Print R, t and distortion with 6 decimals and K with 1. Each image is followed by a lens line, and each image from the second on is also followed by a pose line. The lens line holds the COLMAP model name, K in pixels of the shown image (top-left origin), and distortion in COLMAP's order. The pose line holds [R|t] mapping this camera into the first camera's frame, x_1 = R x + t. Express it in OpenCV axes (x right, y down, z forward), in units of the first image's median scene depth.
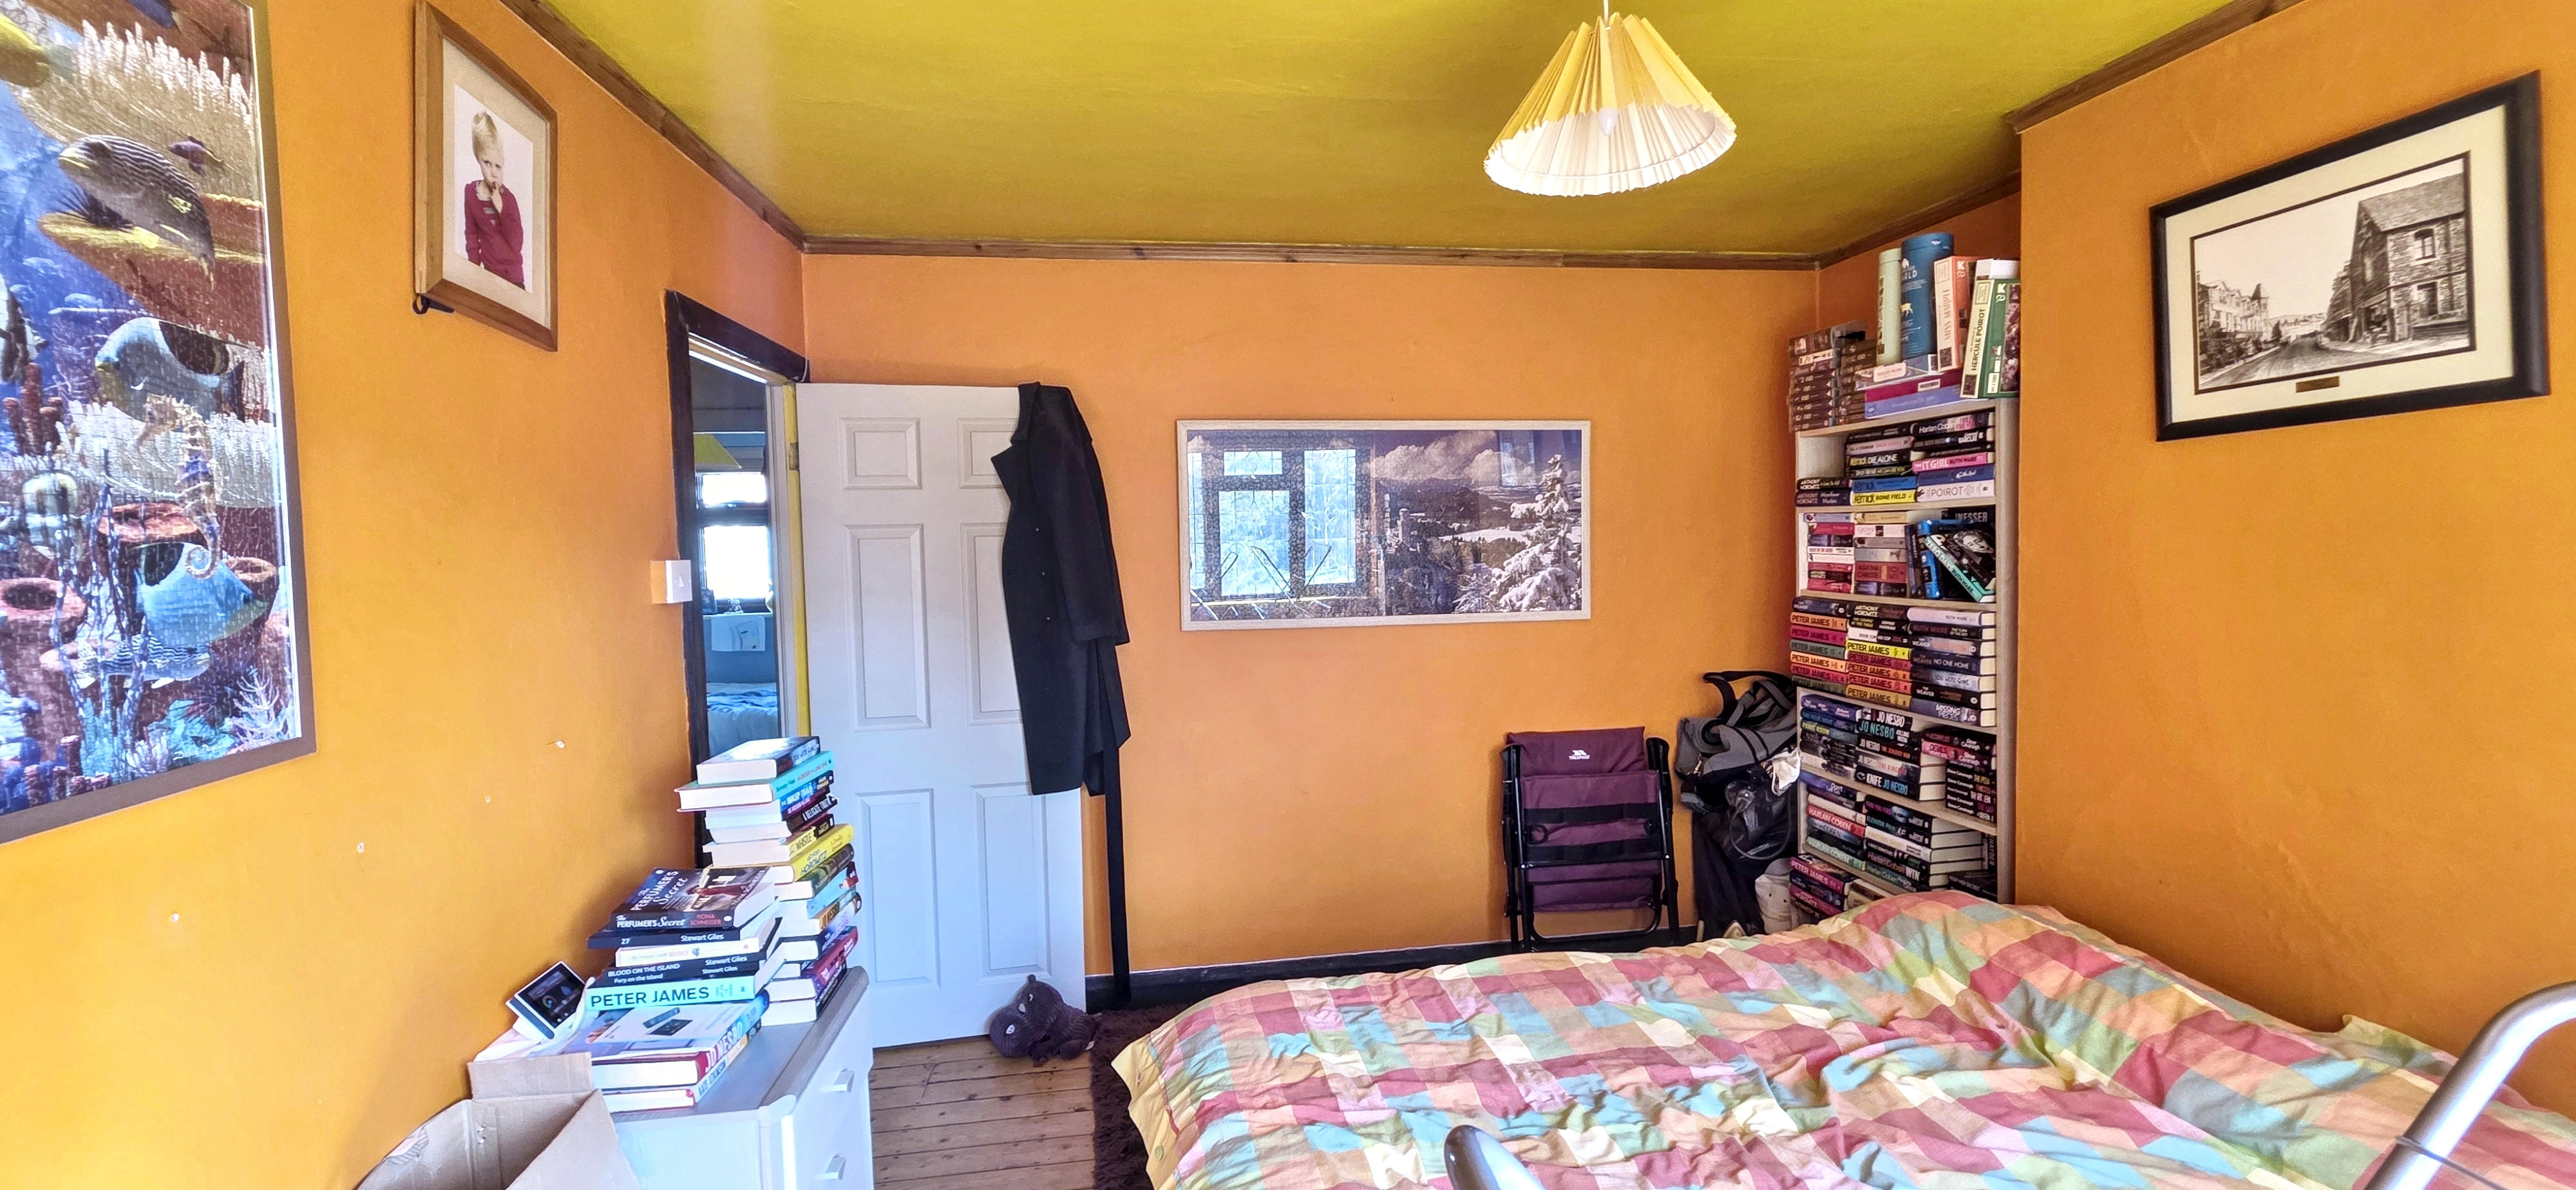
lens RADIAL K [[1023.5, 0, 1292.4], [0, 1023.5, 586.4], [0, 0, 1]] dist [0.000647, 0.000202]
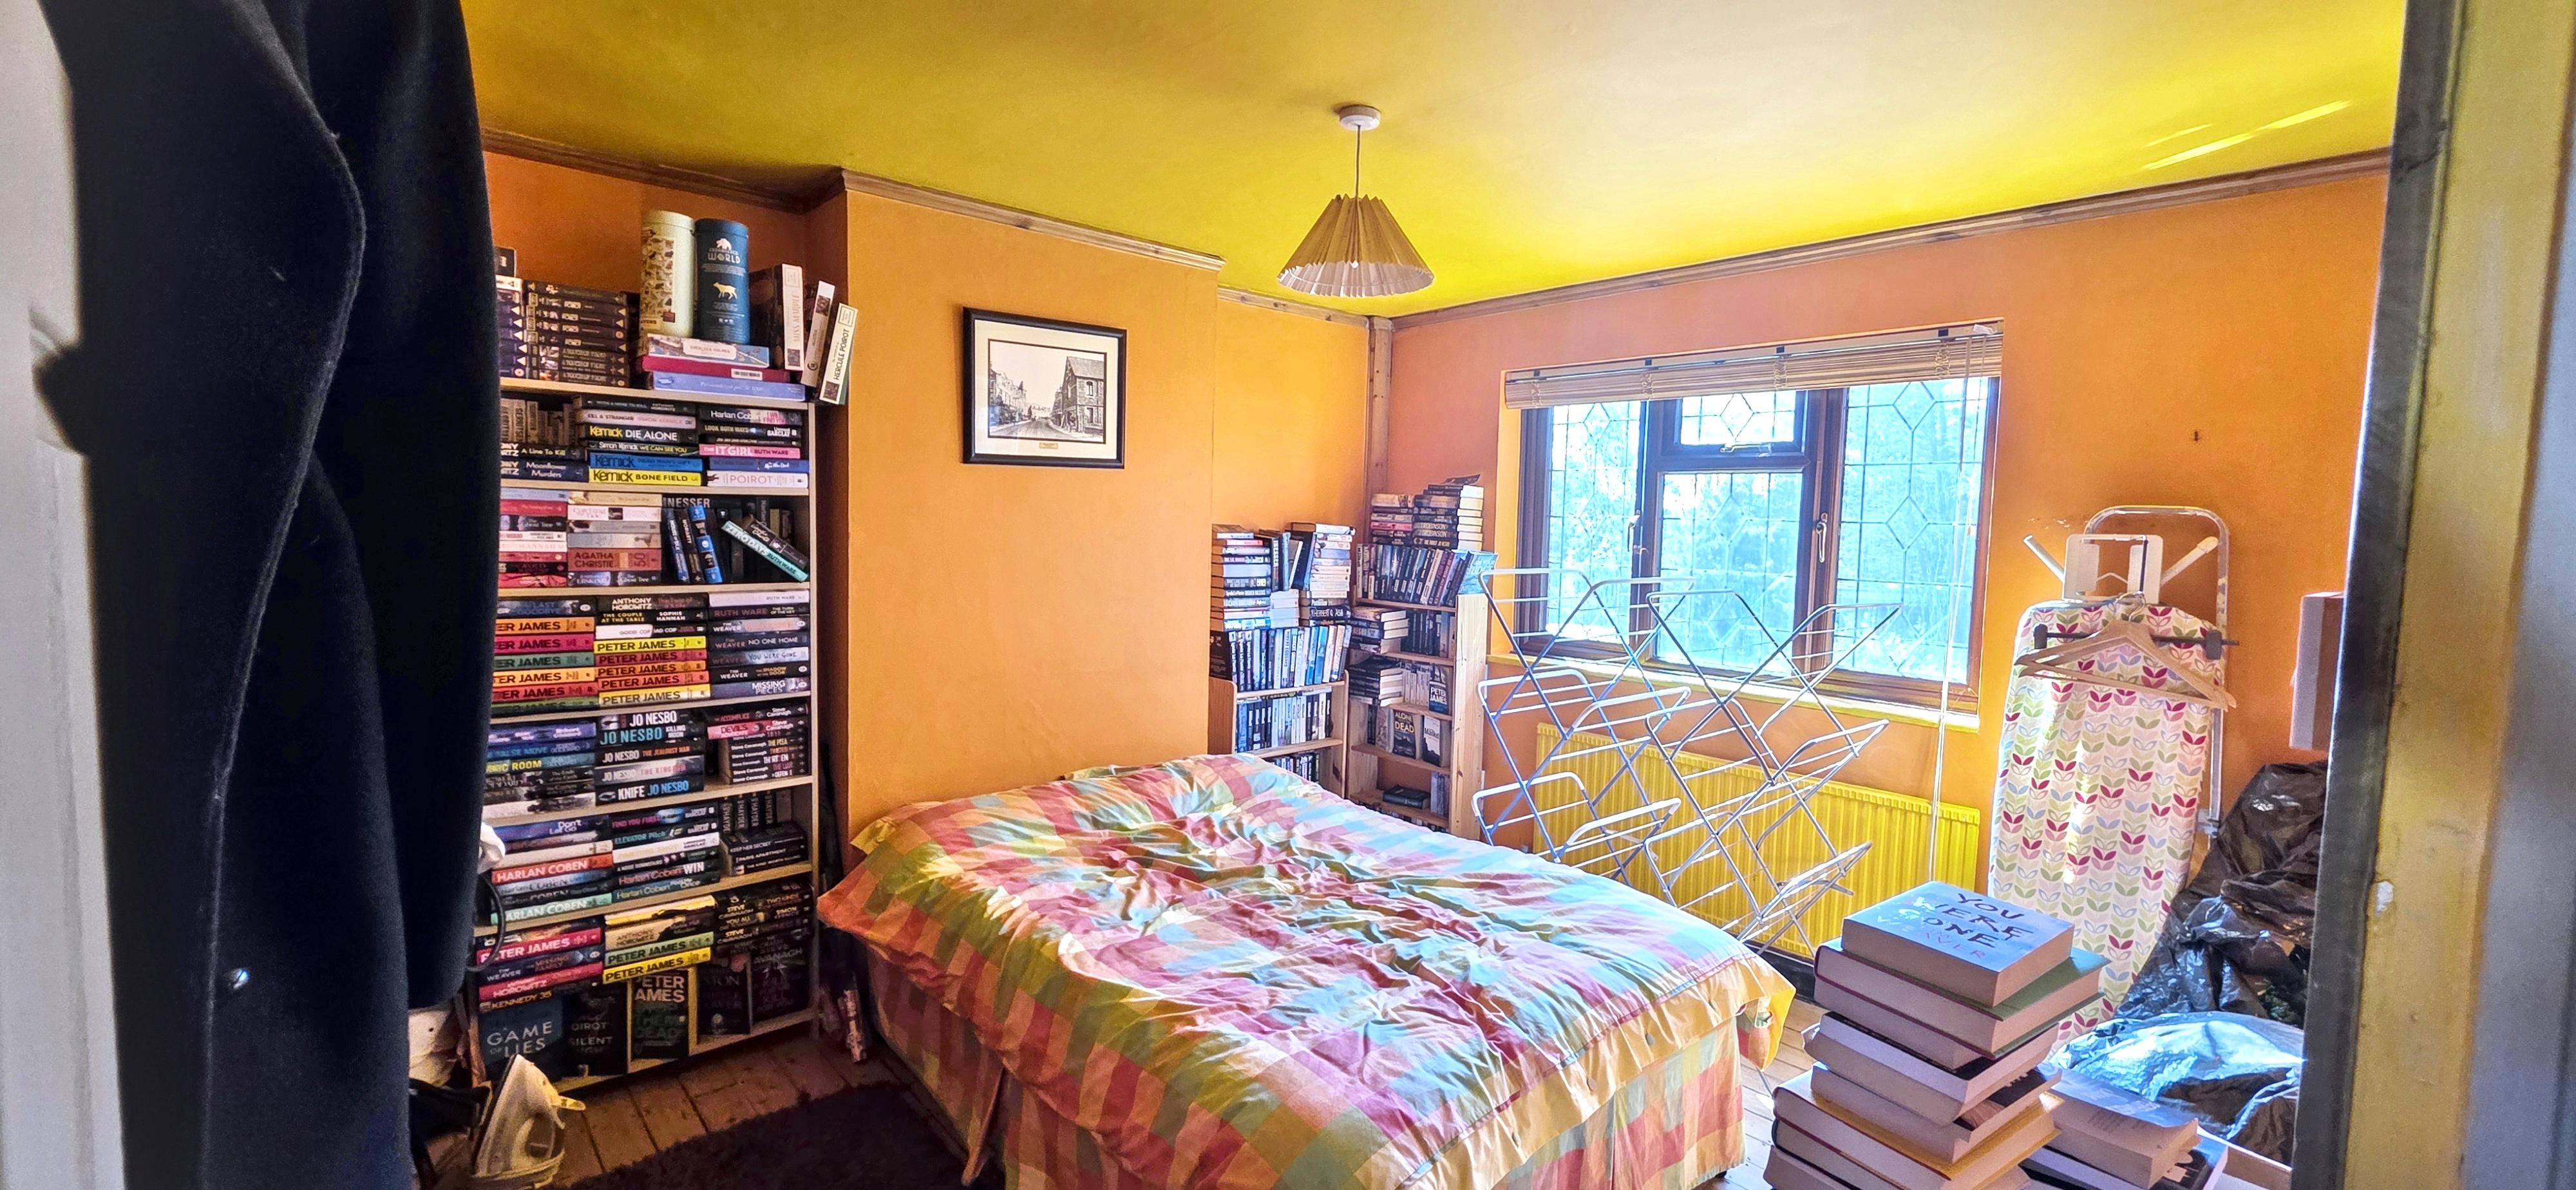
lens RADIAL K [[1023.5, 0, 1292.4], [0, 1023.5, 586.4], [0, 0, 1]] dist [0.000647, 0.000202]
pose [[-0.541715, -0.049585, 0.839098, -0.507727], [0.025357, 0.996840, 0.075277, -0.045066], [-0.840180, 0.062056, -0.538746, 1.032791]]
